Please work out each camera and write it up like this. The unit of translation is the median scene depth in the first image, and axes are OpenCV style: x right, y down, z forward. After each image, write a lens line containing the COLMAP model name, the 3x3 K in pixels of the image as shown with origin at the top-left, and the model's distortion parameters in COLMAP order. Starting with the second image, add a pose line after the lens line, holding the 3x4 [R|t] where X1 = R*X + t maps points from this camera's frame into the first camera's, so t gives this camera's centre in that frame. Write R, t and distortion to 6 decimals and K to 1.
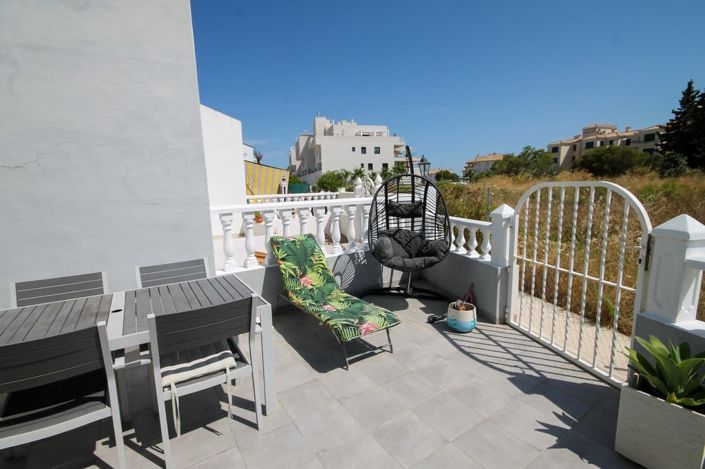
lens RADIAL K [[326.2, 0, 353.3], [0, 326.2, 234.8], [0, 0, 1]] dist [-0.004656, -0.000709]
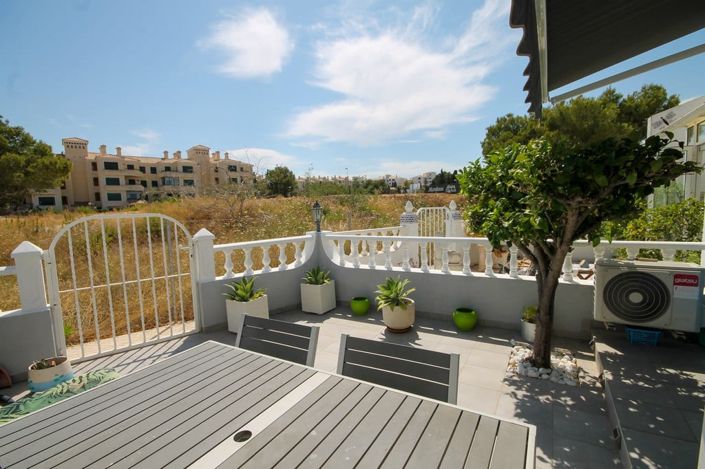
lens RADIAL K [[326.2, 0, 355.5], [0, 326.2, 235.7], [0, 0, 1]] dist [-0.004656, -0.000709]
pose [[-0.429884, -0.039736, 0.902009, -0.891268], [0.176622, 0.976029, 0.127172, -0.078022], [-0.885440, 0.213984, -0.412561, 0.702845]]
